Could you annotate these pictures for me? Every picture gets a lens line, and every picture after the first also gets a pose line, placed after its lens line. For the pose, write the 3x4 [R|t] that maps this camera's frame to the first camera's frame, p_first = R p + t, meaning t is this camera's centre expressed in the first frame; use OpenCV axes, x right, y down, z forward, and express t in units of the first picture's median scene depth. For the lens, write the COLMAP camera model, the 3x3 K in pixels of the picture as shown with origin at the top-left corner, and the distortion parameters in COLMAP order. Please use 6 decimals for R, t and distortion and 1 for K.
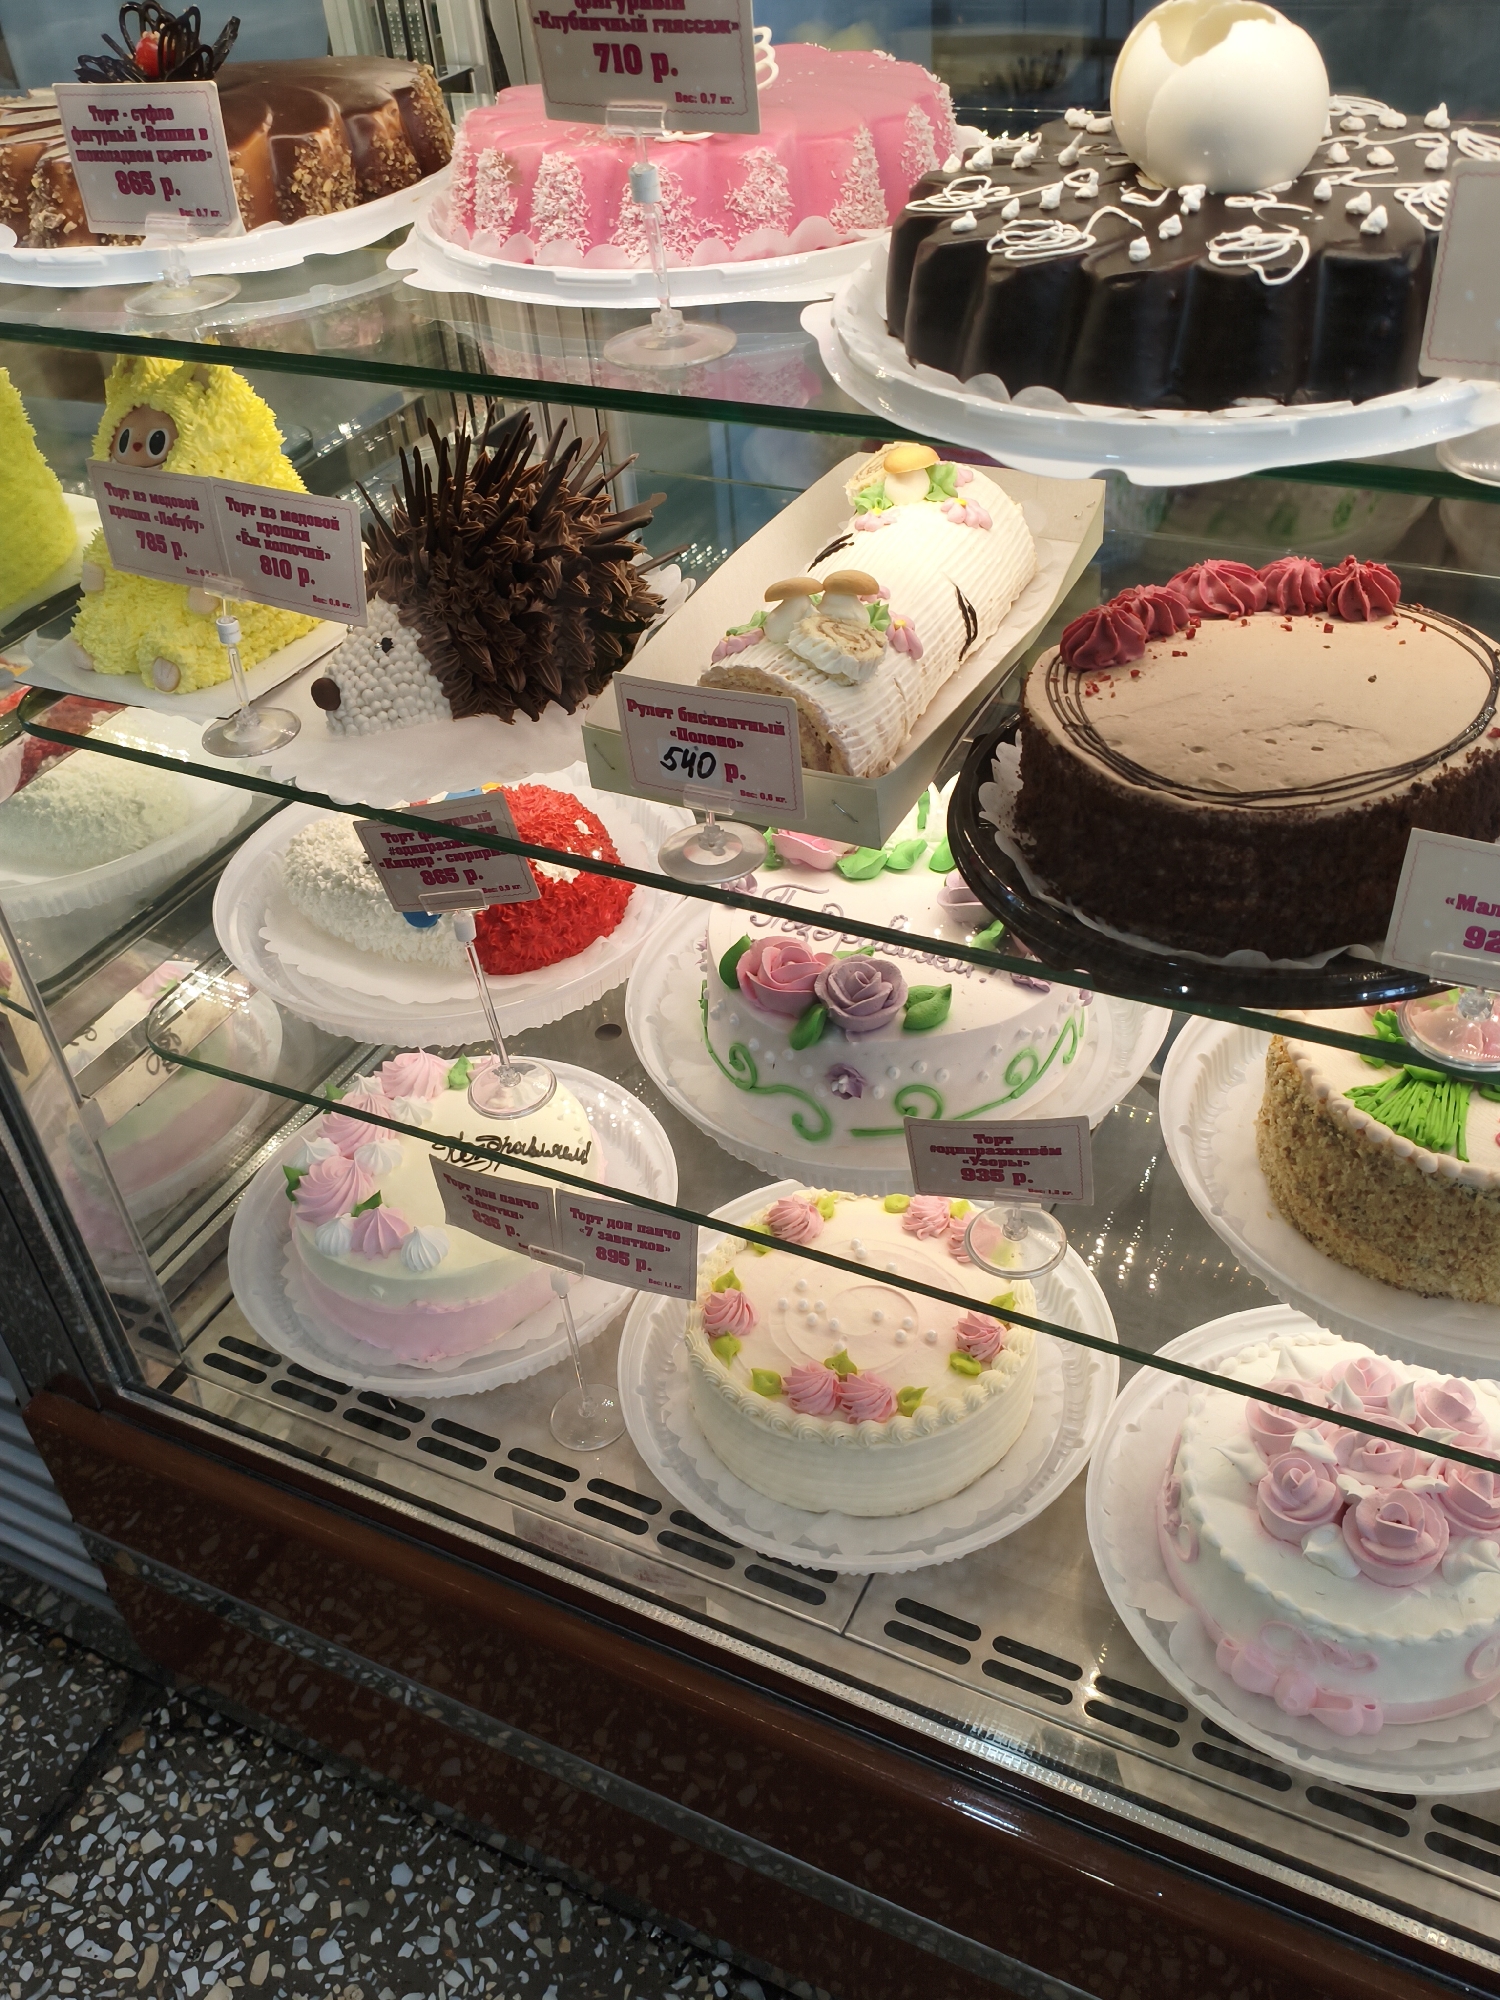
lens RADIAL K [[1748.1, 0, 794.2], [0, 1748.1, 1046.0], [0, 0, 1]] dist [0.002141, -0.020187]
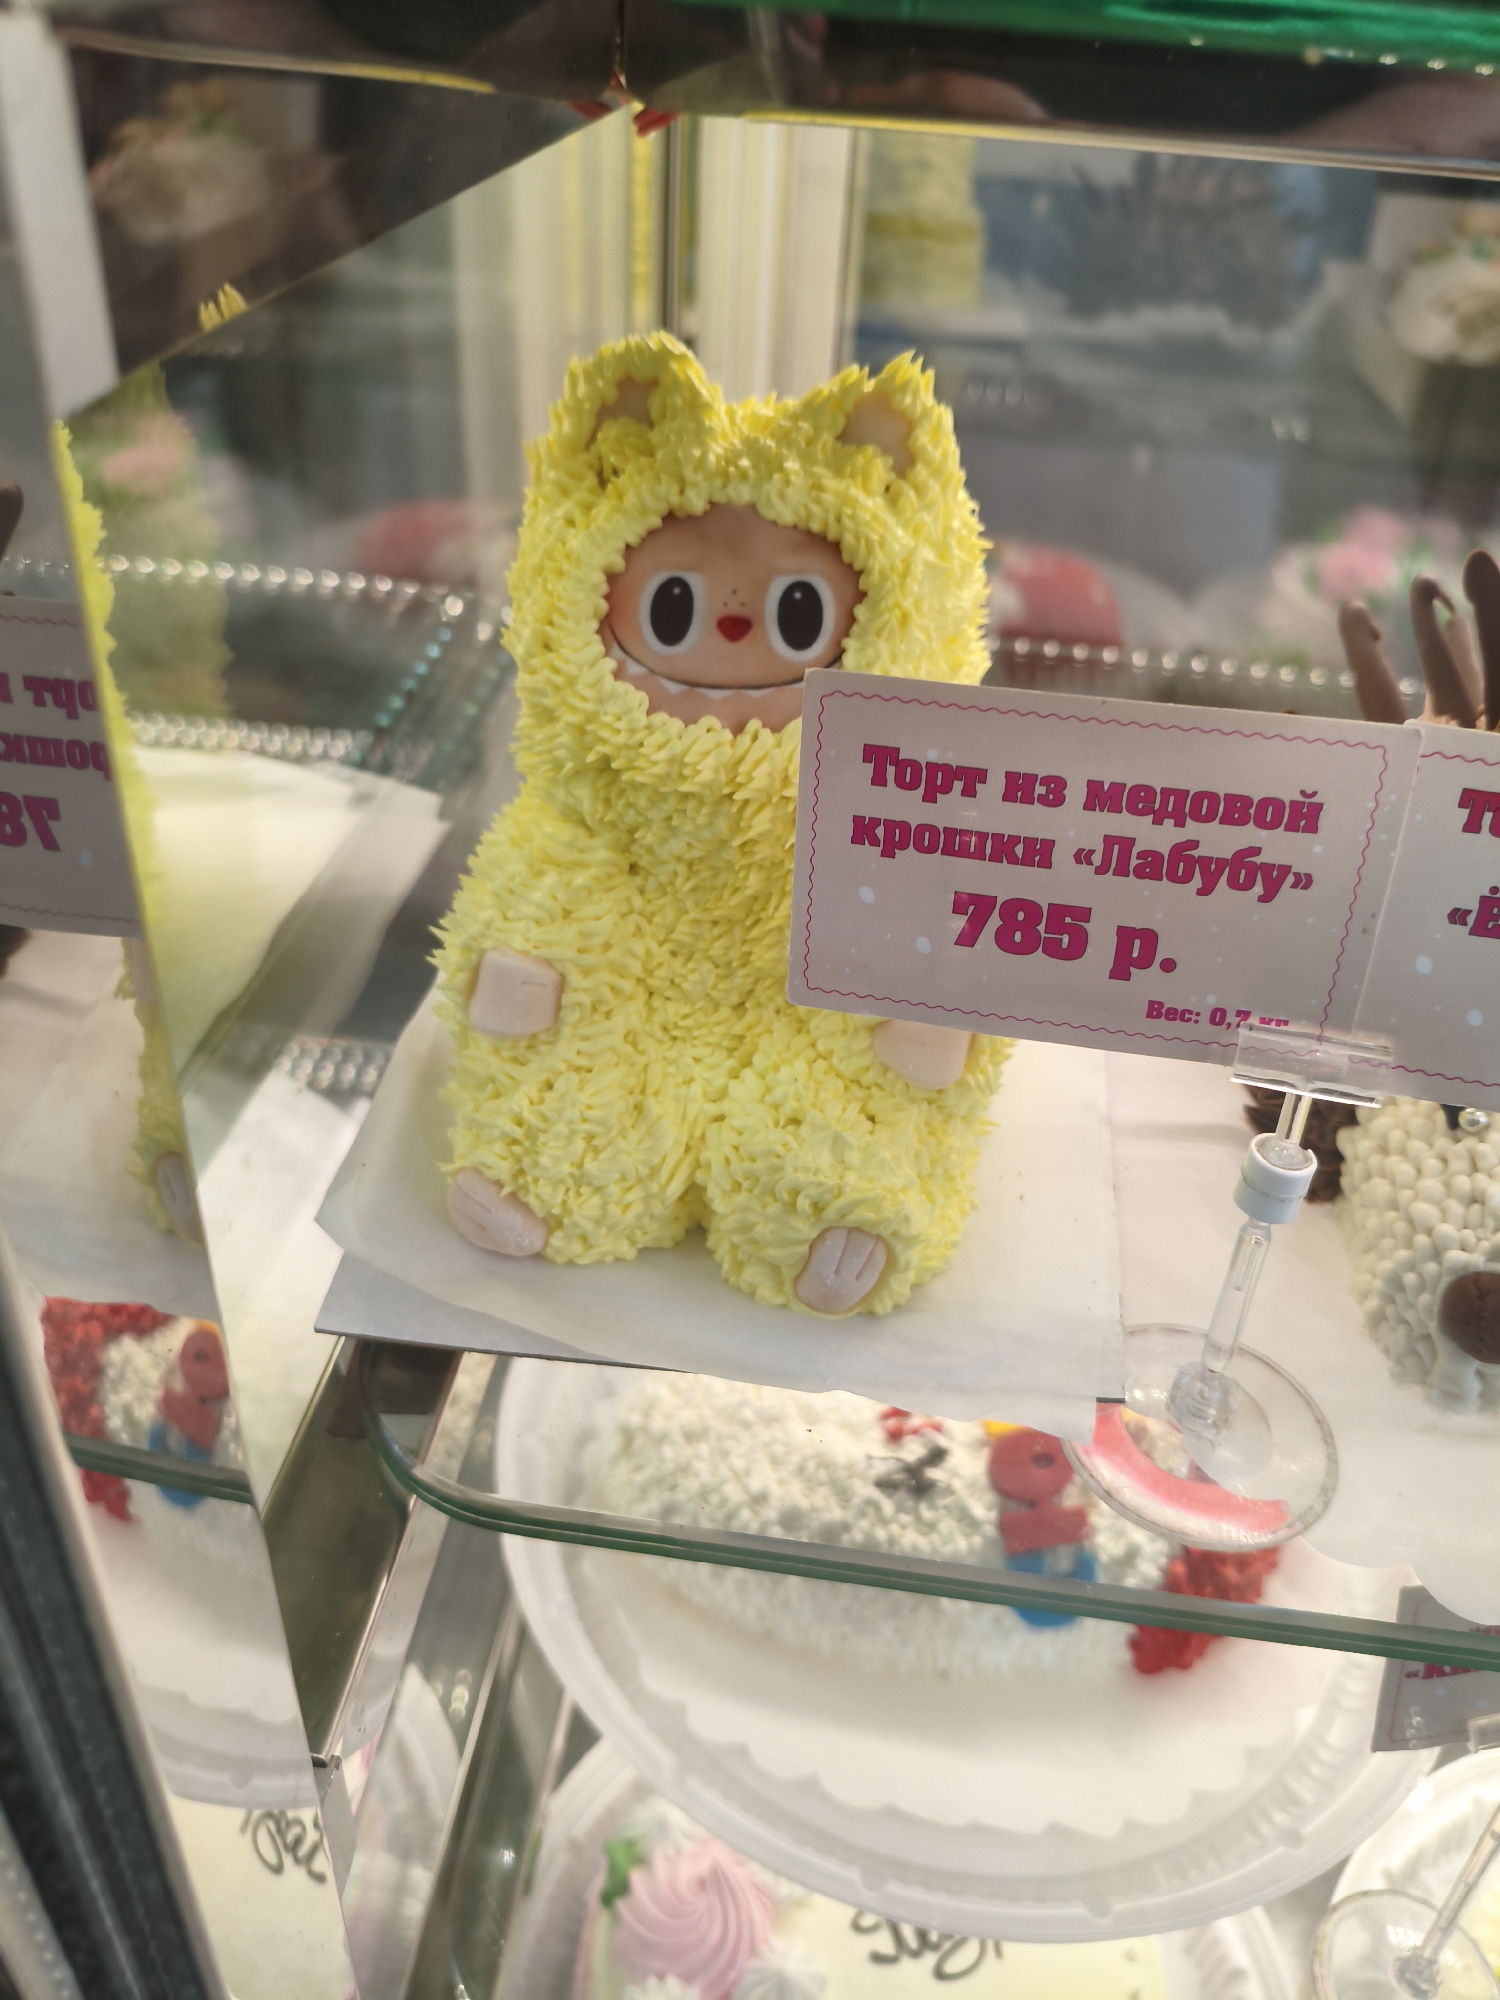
lens RADIAL K [[1578.1, 0, 751.6], [0, 1578.1, 1021.9], [0, 0, 1]] dist [0.025925, -0.005531]
pose [[0.936412, -0.095236, 0.337732, -0.505121], [0.122243, 0.990711, -0.059570, -0.258932], [-0.328922, 0.097068, 0.939355, 0.747634]]
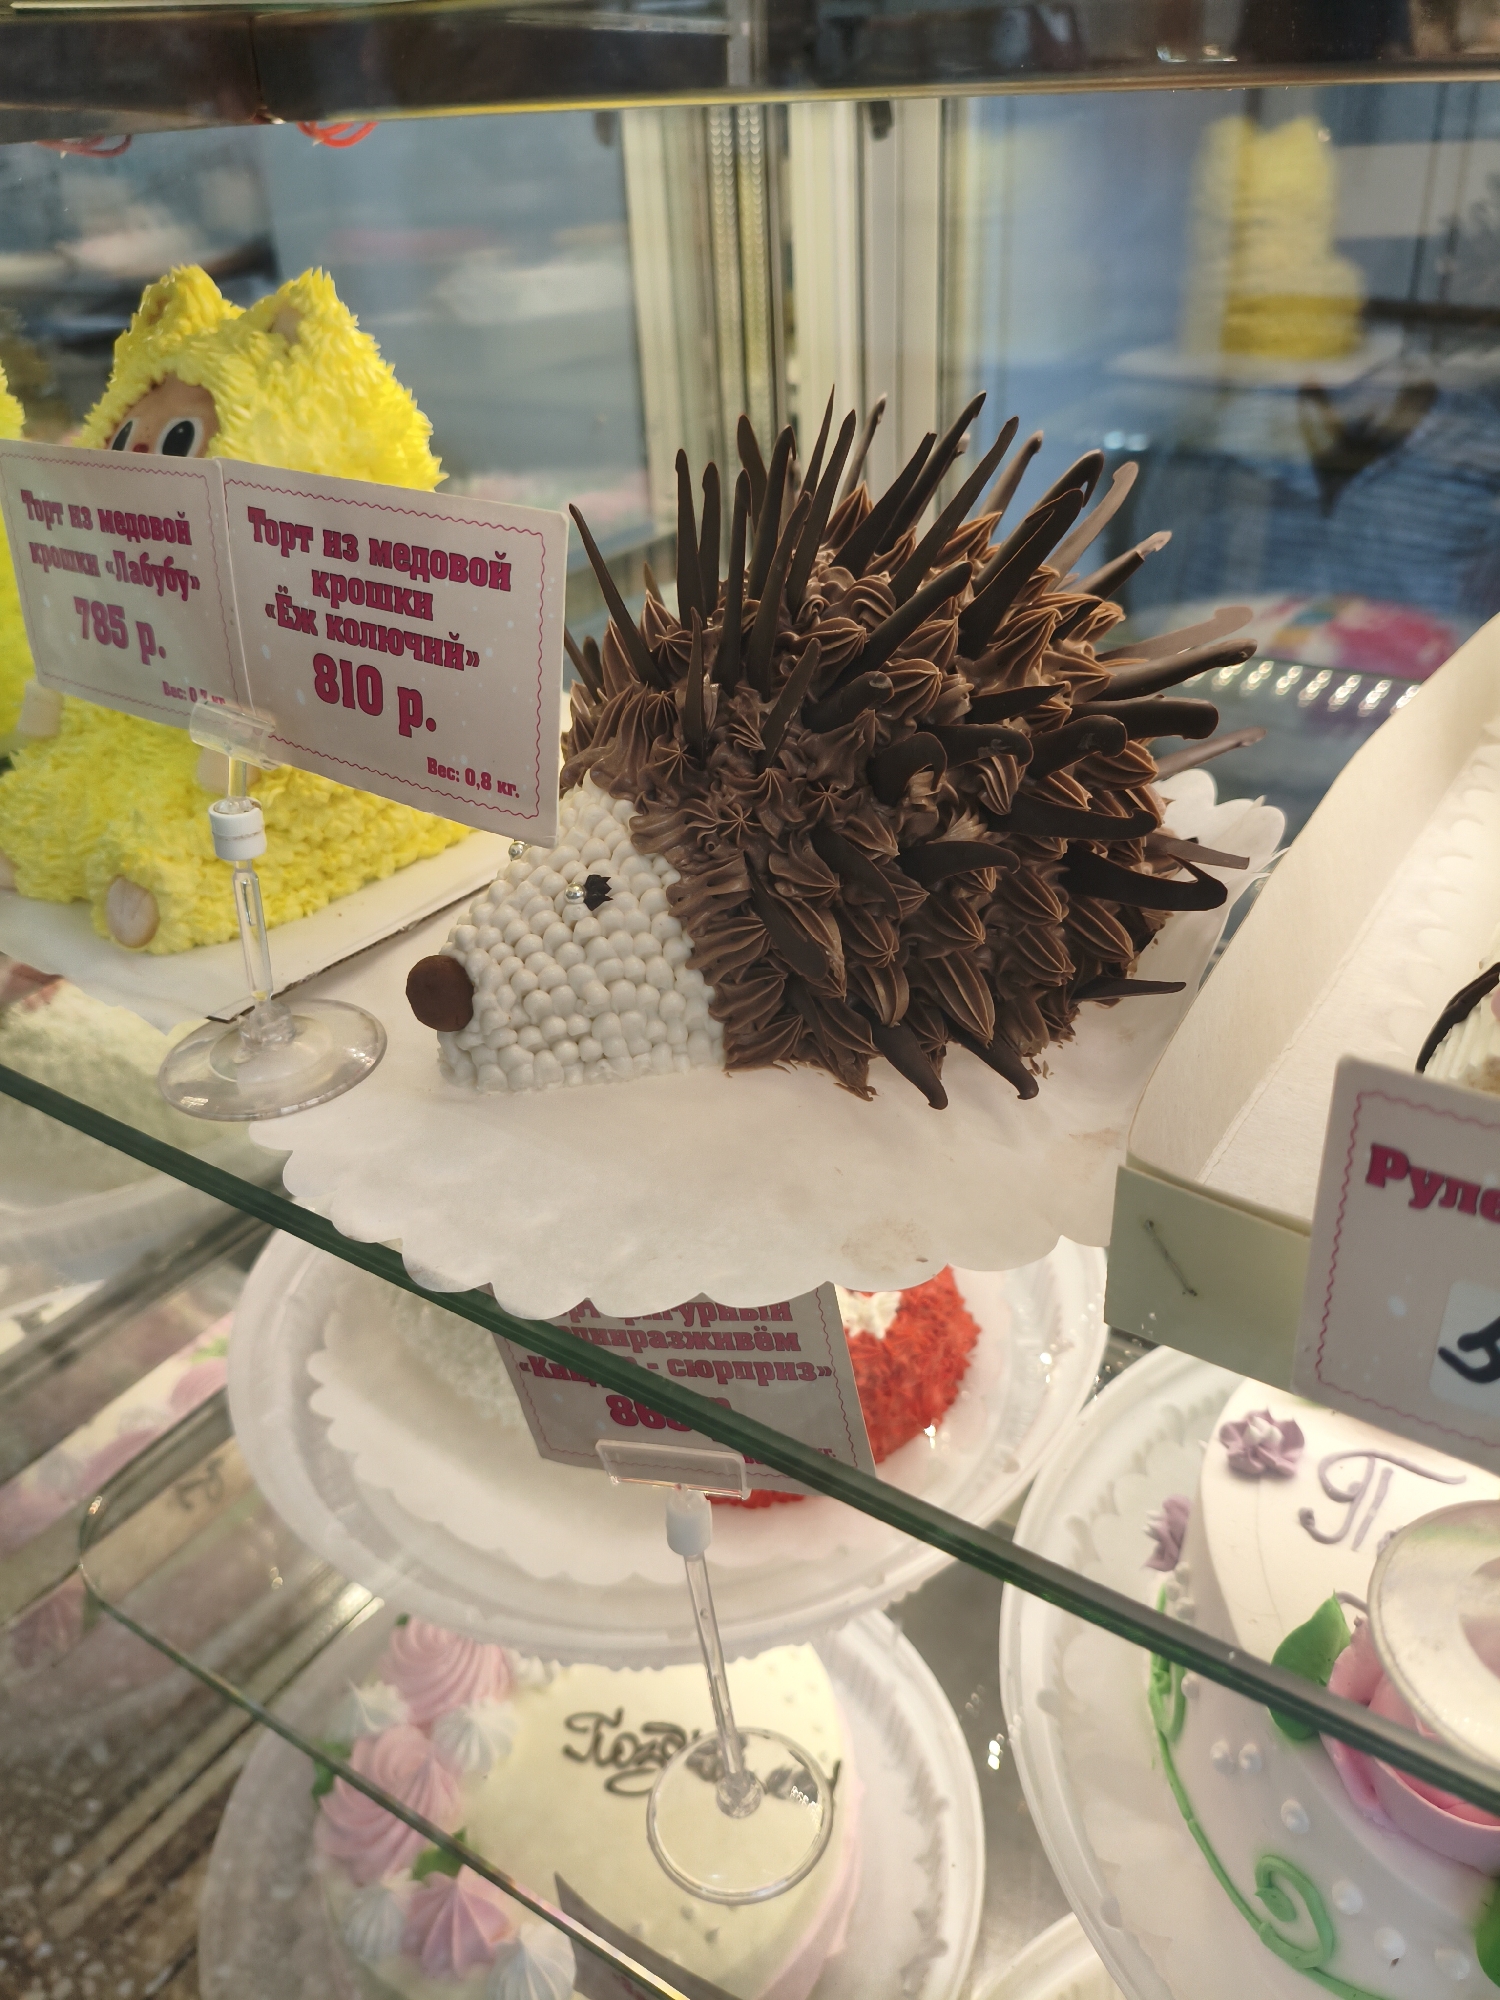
lens RADIAL K [[1578.1, 0, 762.4], [0, 1578.1, 986.1], [0, 0, 1]] dist [0.025925, -0.005531]
pose [[0.990559, 0.084115, -0.108244, -0.149863], [-0.100541, 0.982540, -0.156547, -0.151214], [0.093187, 0.165952, 0.981721, 0.632182]]
